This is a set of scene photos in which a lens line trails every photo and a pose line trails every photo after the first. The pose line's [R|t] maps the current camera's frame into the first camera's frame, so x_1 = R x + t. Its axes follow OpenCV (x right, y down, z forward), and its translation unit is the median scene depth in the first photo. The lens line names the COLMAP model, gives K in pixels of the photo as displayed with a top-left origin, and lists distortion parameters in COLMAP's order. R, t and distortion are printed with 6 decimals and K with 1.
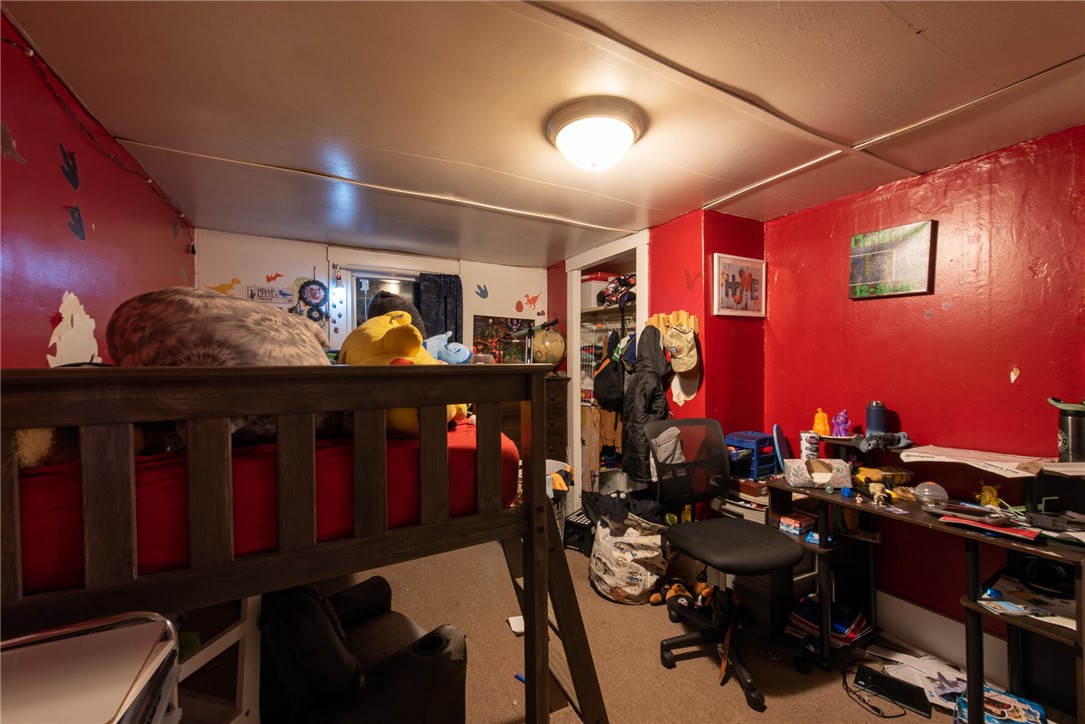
lens RADIAL K [[421.6, 0, 545.6], [0, 421.6, 370.5], [0, 0, 1]] dist [0.010624, -0.000266]
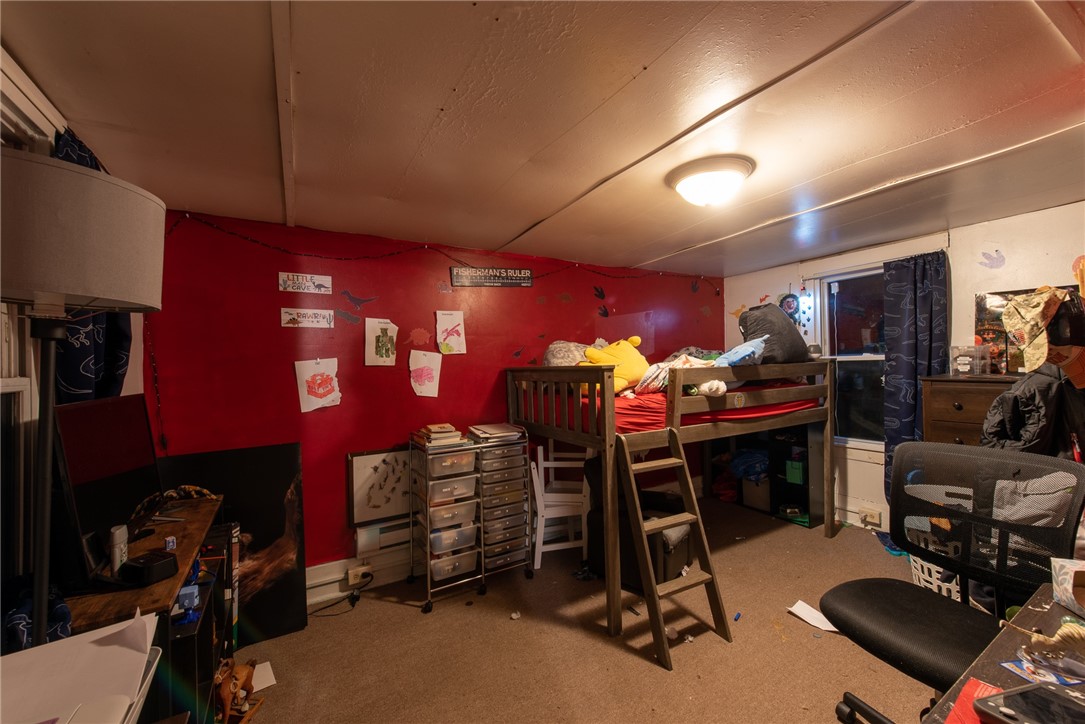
lens RADIAL K [[421.6, 0, 548.5], [0, 421.6, 362.9], [0, 0, 1]] dist [0.010624, -0.000266]
pose [[0.041827, -0.003118, -0.999120, 0.654198], [-0.000752, 0.999995, -0.003152, -0.006611], [0.999125, 0.000883, 0.041824, 0.235402]]
